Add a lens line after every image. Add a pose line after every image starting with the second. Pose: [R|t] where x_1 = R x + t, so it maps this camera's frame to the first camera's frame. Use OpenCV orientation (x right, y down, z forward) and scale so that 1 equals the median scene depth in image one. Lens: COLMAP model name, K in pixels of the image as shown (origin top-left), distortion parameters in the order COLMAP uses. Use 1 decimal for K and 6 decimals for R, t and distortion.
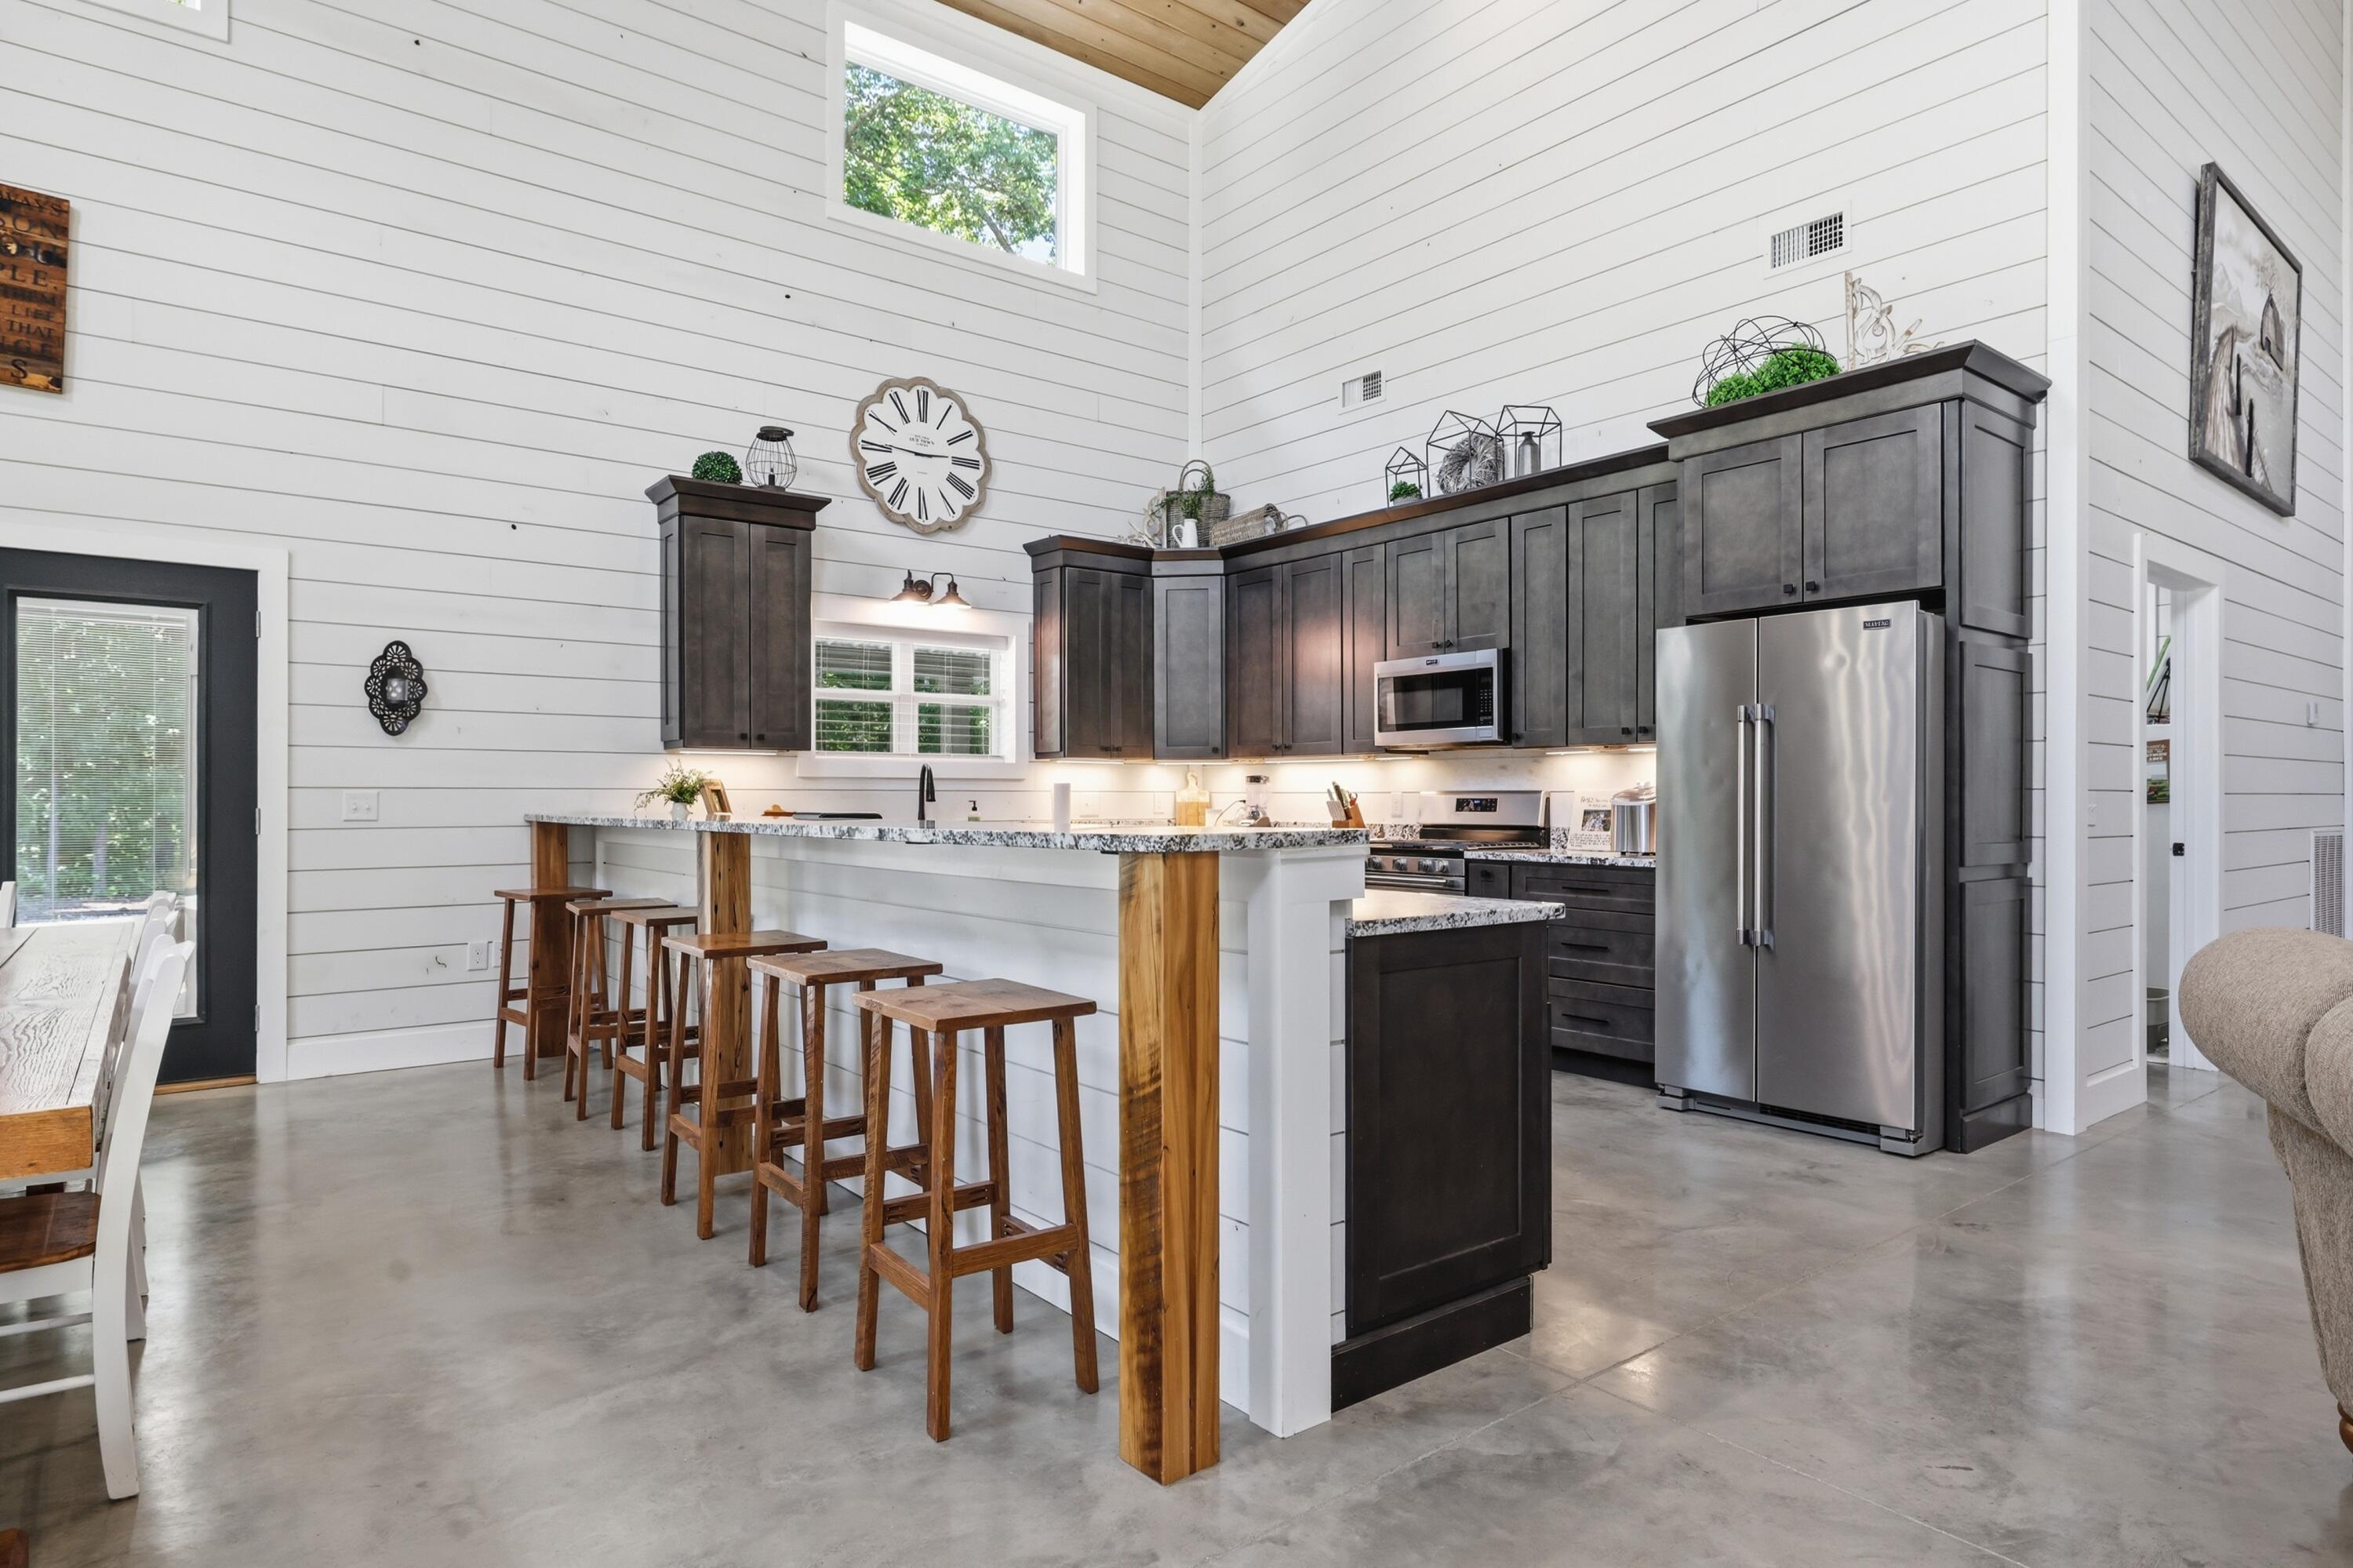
lens RADIAL K [[1297.2, 0, 1176.5], [0, 1297.2, 784.0], [0, 0, 1]] dist [0.000621, 0.000187]
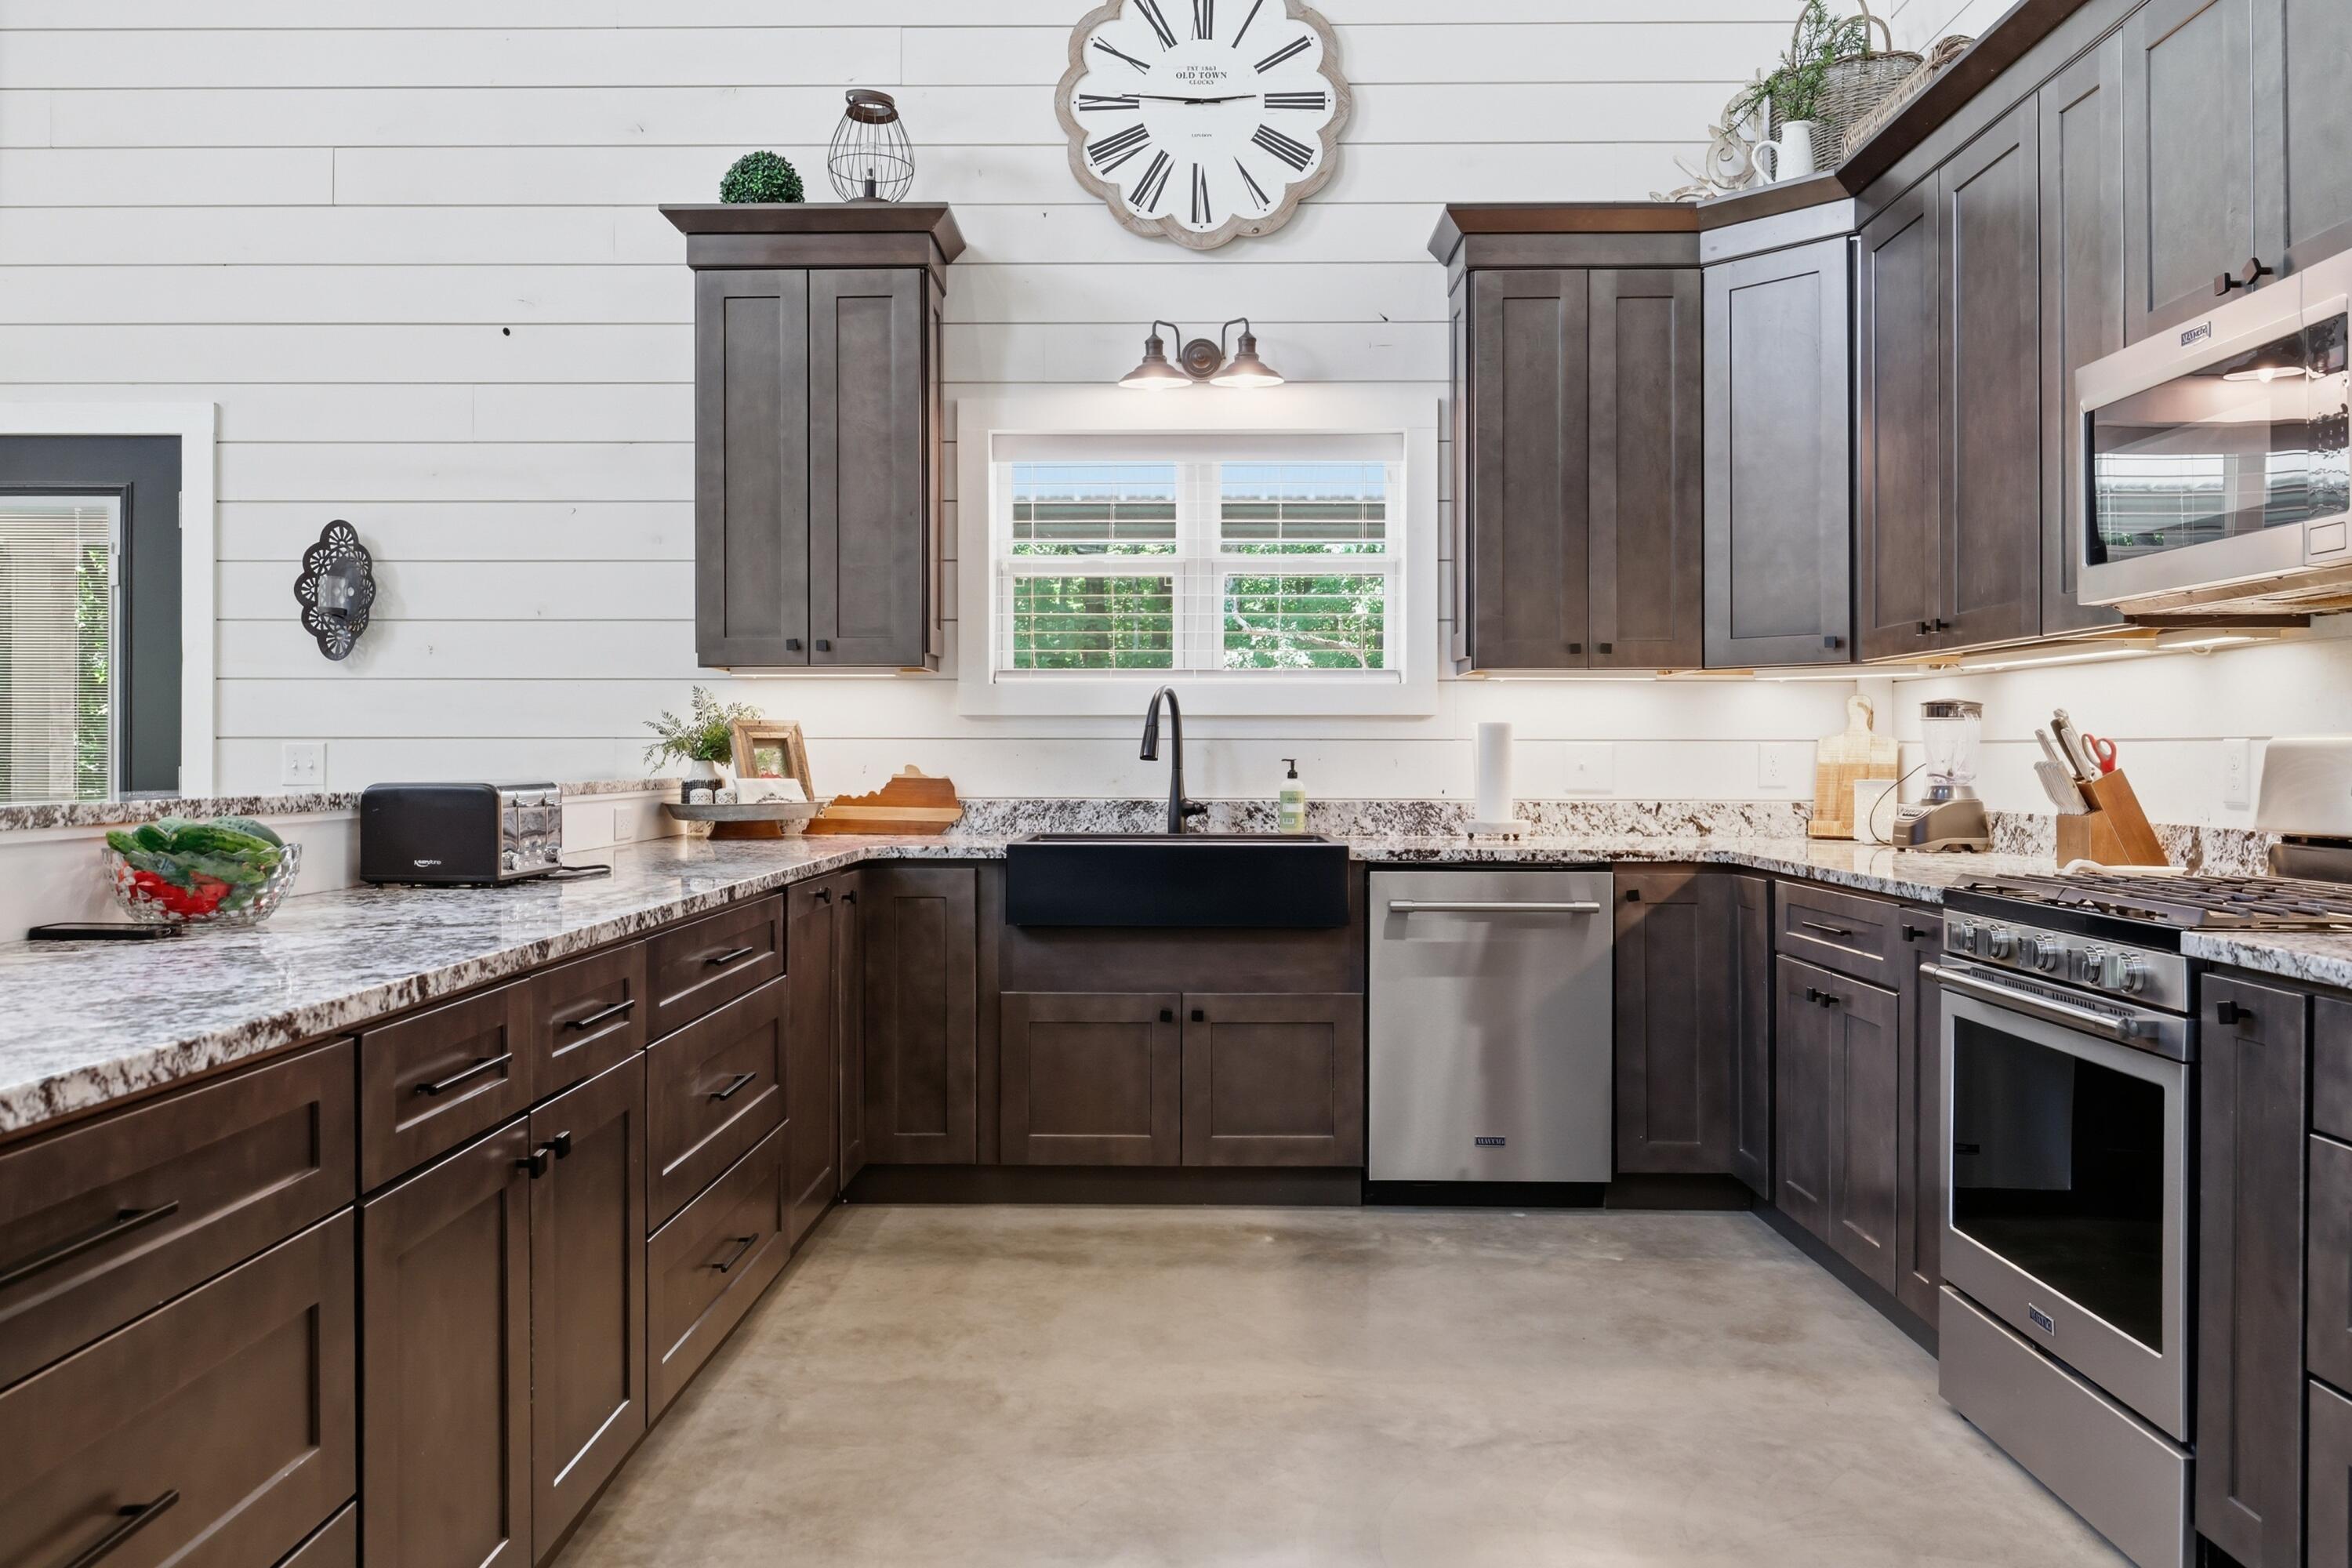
lens RADIAL K [[1729.1, 0, 1175.2], [0, 1729.1, 754.4], [0, 0, 1]] dist [-0.003396, -0.001710]
pose [[0.777665, -0.000260, -0.628678, 0.237879], [0.005564, 0.999964, 0.006470, 0.006421], [0.628654, -0.008529, 0.777639, 0.450481]]
